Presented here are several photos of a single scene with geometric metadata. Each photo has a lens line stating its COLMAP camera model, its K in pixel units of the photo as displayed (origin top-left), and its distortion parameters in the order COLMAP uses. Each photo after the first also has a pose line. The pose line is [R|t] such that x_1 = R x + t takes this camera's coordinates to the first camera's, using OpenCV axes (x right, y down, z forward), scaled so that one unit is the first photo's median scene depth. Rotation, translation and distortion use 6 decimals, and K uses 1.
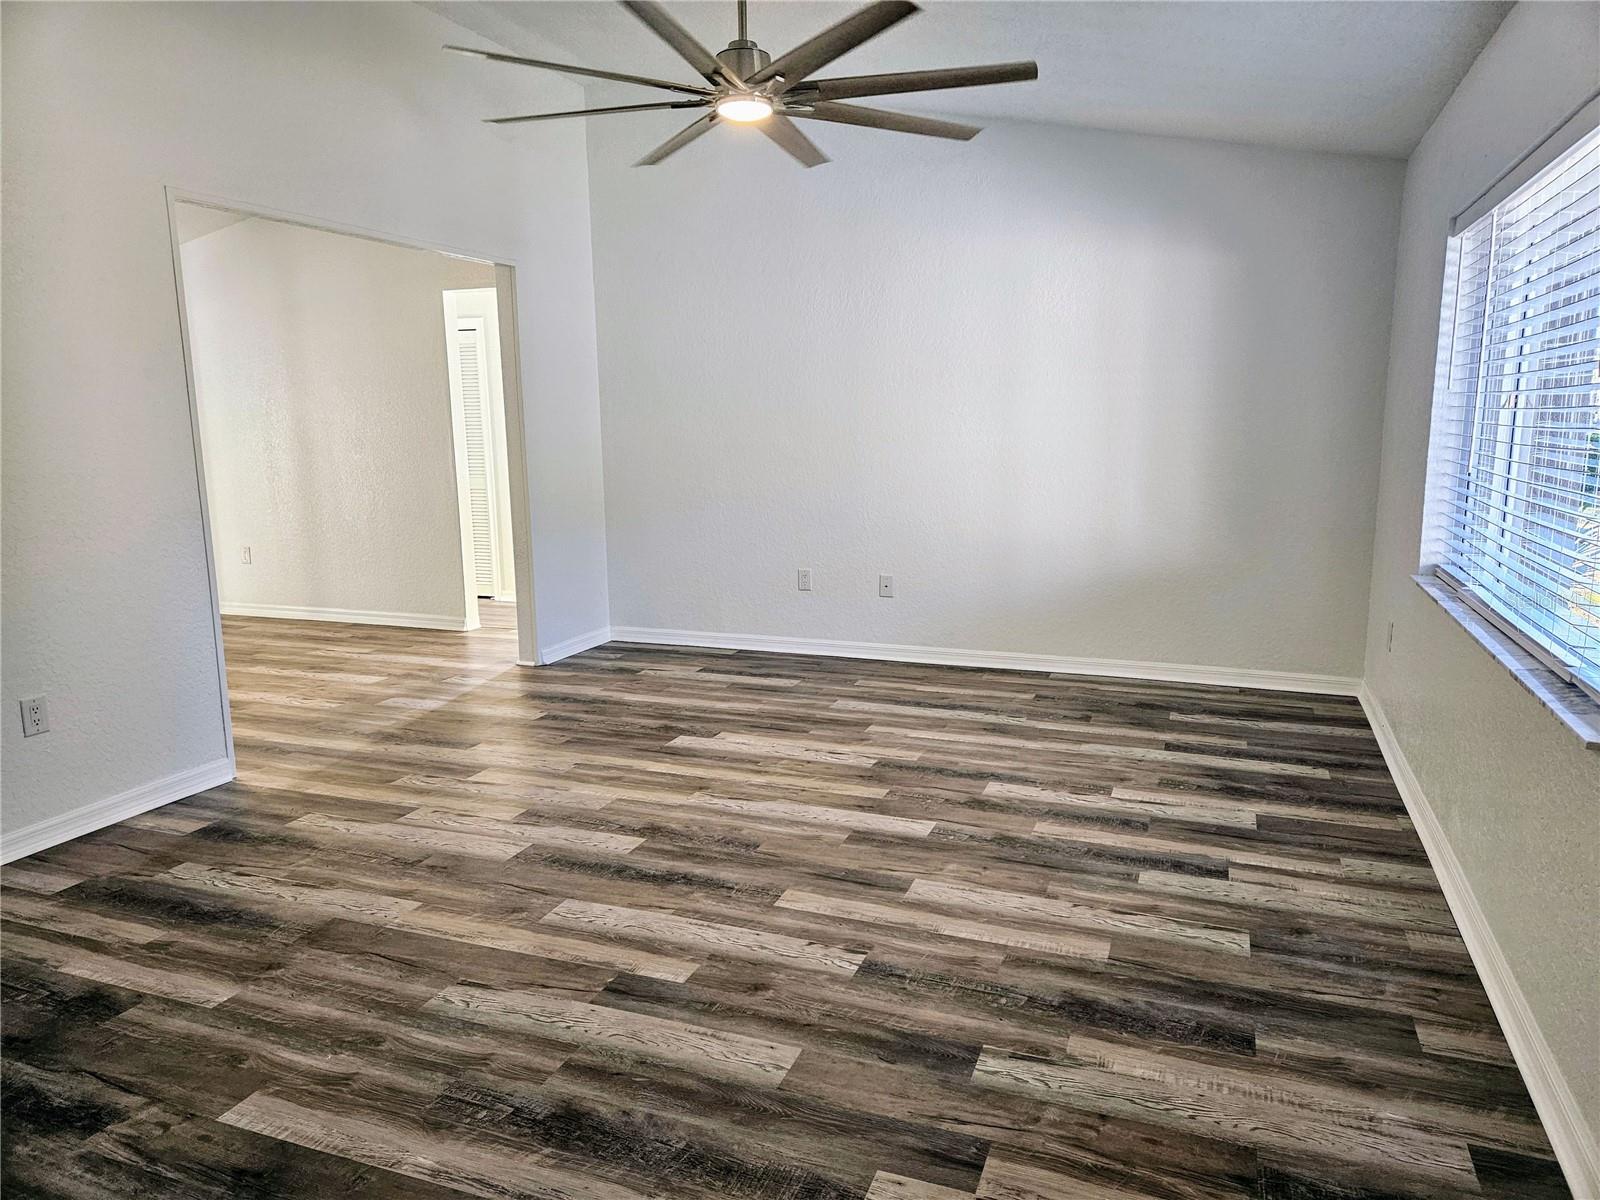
lens RADIAL K [[1038.0, 0, 820.7], [0, 1038.0, 597.3], [0, 0, 1]] dist [0.079598, -0.069128]
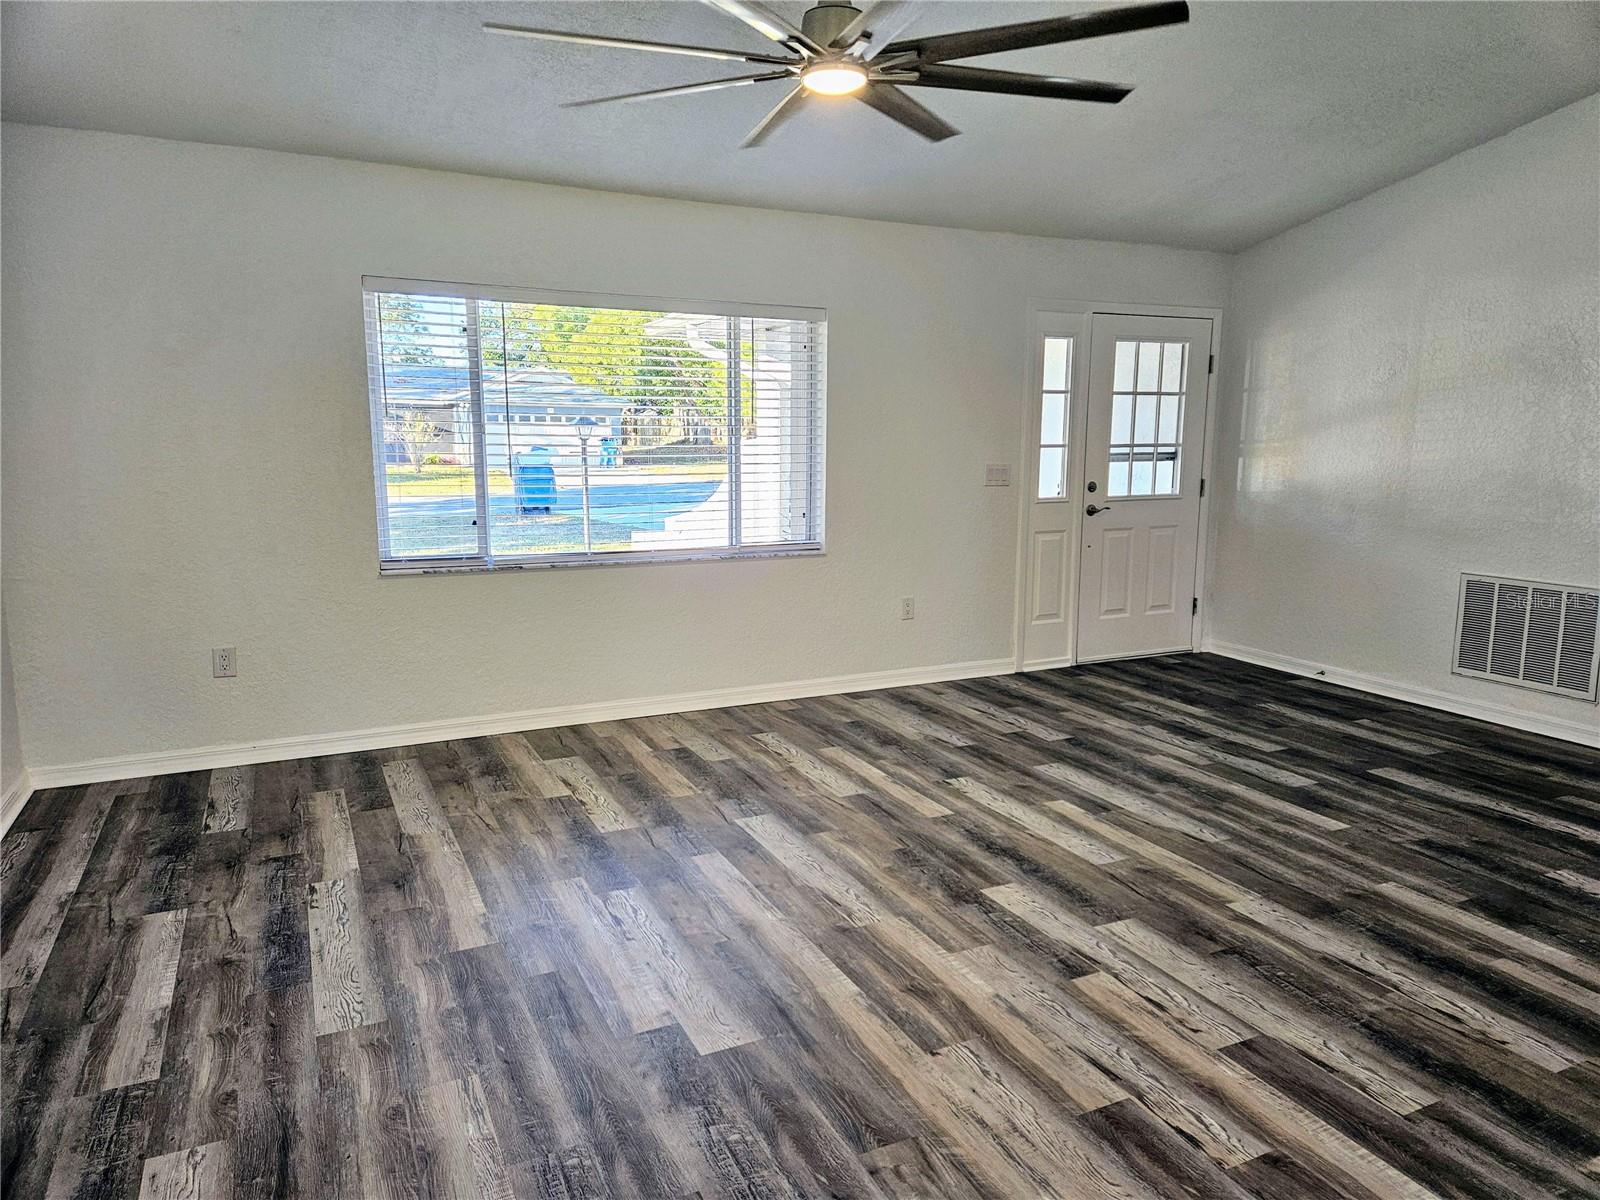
lens RADIAL K [[1063.4, 0, 792.6], [0, 1063.4, 598.5], [0, 0, 1]] dist [0.085217, -0.075066]
pose [[-0.716197, -0.102348, 0.690353, -0.761528], [0.120541, 0.956181, 0.266811, -0.326107], [-0.687410, 0.274305, -0.672477, 1.889356]]
